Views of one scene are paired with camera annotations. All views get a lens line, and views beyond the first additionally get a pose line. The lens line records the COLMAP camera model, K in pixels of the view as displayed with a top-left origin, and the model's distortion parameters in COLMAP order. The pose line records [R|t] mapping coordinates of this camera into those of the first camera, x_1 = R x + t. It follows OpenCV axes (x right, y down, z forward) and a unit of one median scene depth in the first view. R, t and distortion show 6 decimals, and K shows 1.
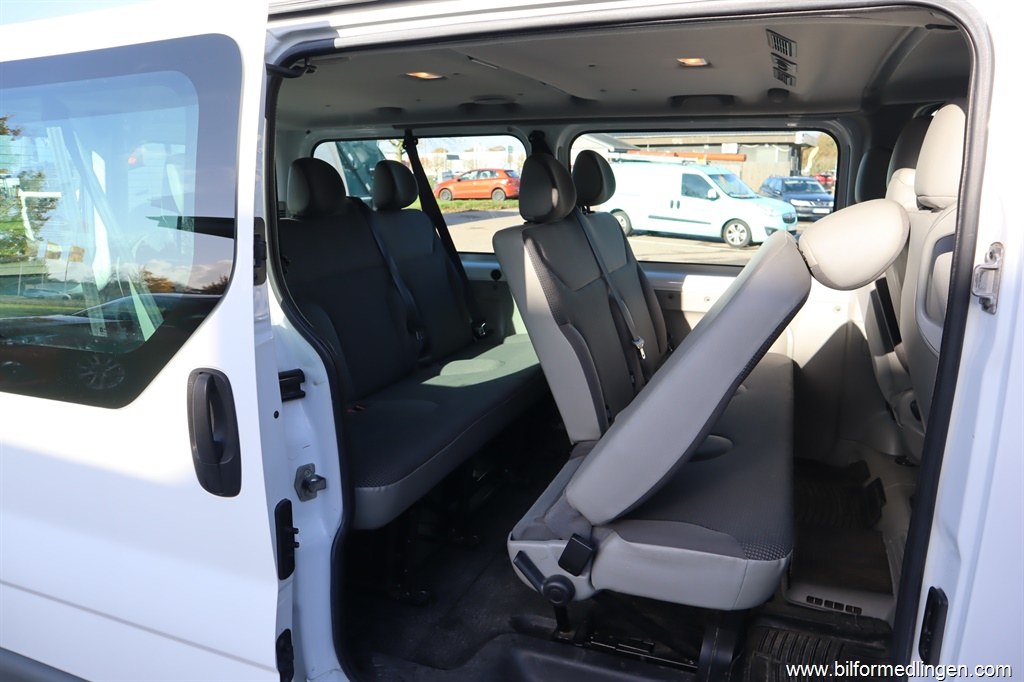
lens RADIAL K [[713.6, 0, 512.0], [0, 713.6, 341.0], [0, 0, 1]] dist [-0.108417, 0.058549]
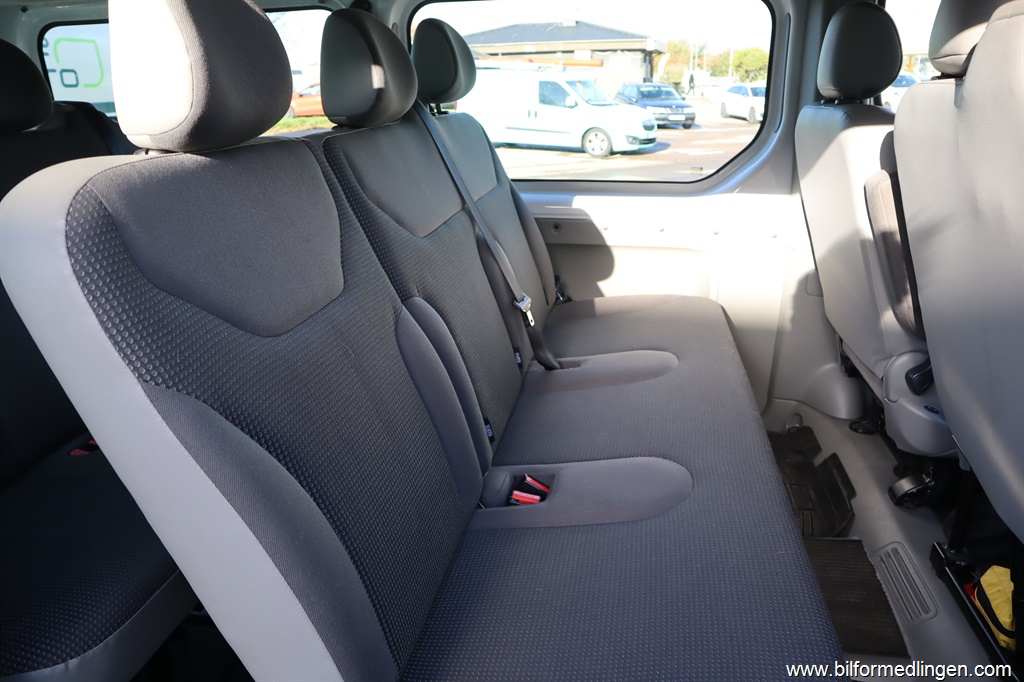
lens RADIAL K [[705.9, 0, 512.0], [0, 705.9, 341.0], [0, 0, 1]] dist [-0.121208, 0.077446]
pose [[0.979704, -0.078681, 0.184360, 0.030050], [0.056337, 0.990750, 0.123452, -0.035019], [-0.192368, -0.110561, 0.975075, 0.258541]]
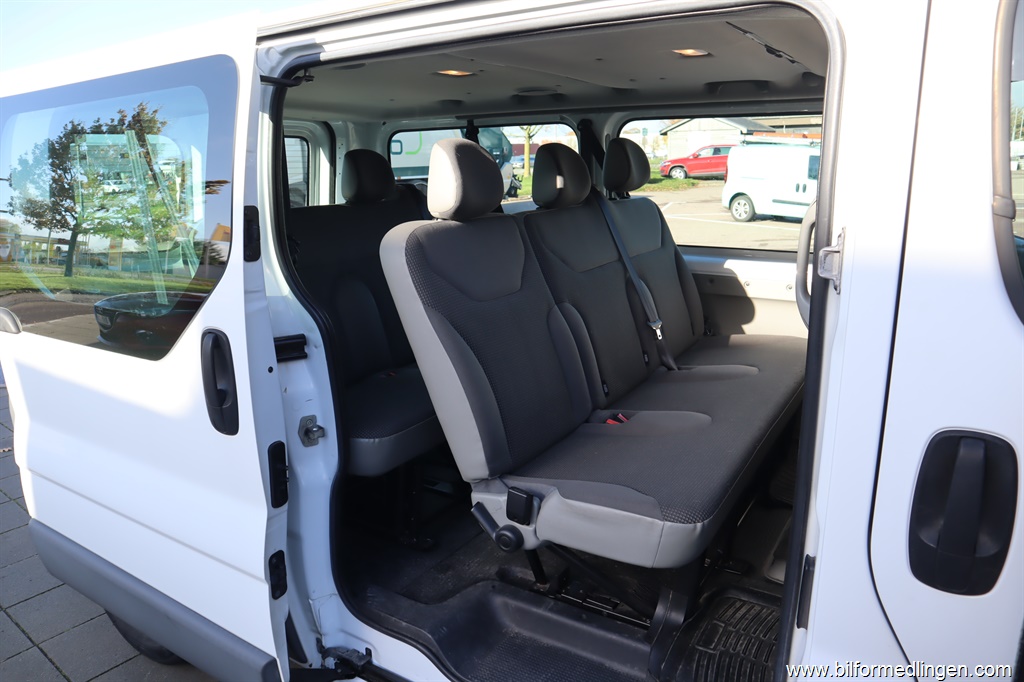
lens RADIAL K [[713.6, 0, 512.0], [0, 713.6, 341.0], [0, 0, 1]] dist [-0.108417, 0.058549]
pose [[0.982214, 0.032433, -0.184944, 0.127207], [-0.028186, 0.999276, 0.025548, 0.005716], [0.185639, -0.019881, 0.982417, -0.045994]]
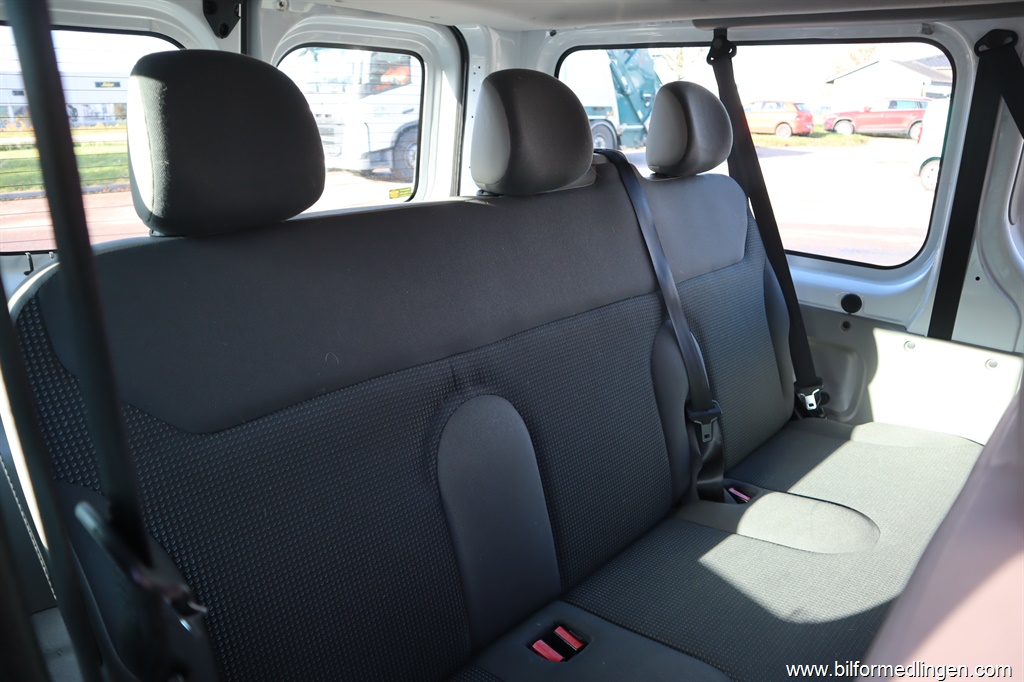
lens RADIAL K [[705.9, 0, 512.0], [0, 705.9, 341.0], [0, 0, 1]] dist [-0.121208, 0.077446]
pose [[0.932155, 0.136535, -0.335328, -0.088229], [-0.101524, 0.987582, 0.119894, -0.105528], [0.347534, -0.077716, 0.934441, 0.425153]]
